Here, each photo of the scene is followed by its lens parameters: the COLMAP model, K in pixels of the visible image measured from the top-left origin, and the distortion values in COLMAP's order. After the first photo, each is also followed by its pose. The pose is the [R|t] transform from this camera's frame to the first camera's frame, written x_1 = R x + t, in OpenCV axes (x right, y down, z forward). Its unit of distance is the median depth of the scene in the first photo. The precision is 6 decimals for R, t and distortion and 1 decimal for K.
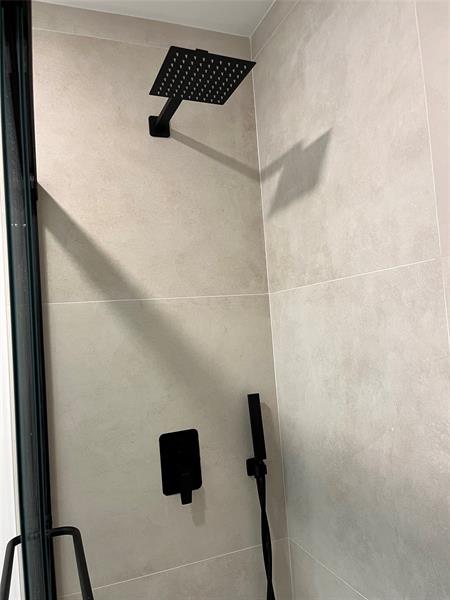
lens RADIAL K [[455.7, 0, 227.3], [0, 455.7, 303.5], [0, 0, 1]] dist [0.053799, -0.080102]
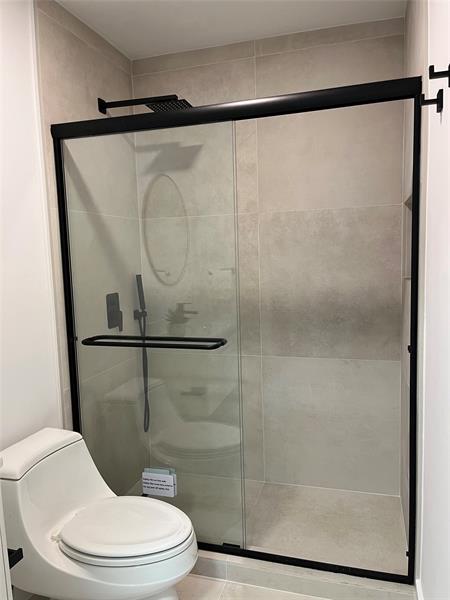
lens RADIAL K [[455.7, 0, 223.1], [0, 455.7, 298.5], [0, 0, 1]] dist [0.053799, -0.080102]
pose [[0.633526, -0.018400, 0.773502, -1.309714], [-0.058938, 0.995665, 0.071957, 0.166620], [-0.771473, -0.091176, 0.629696, -0.460738]]
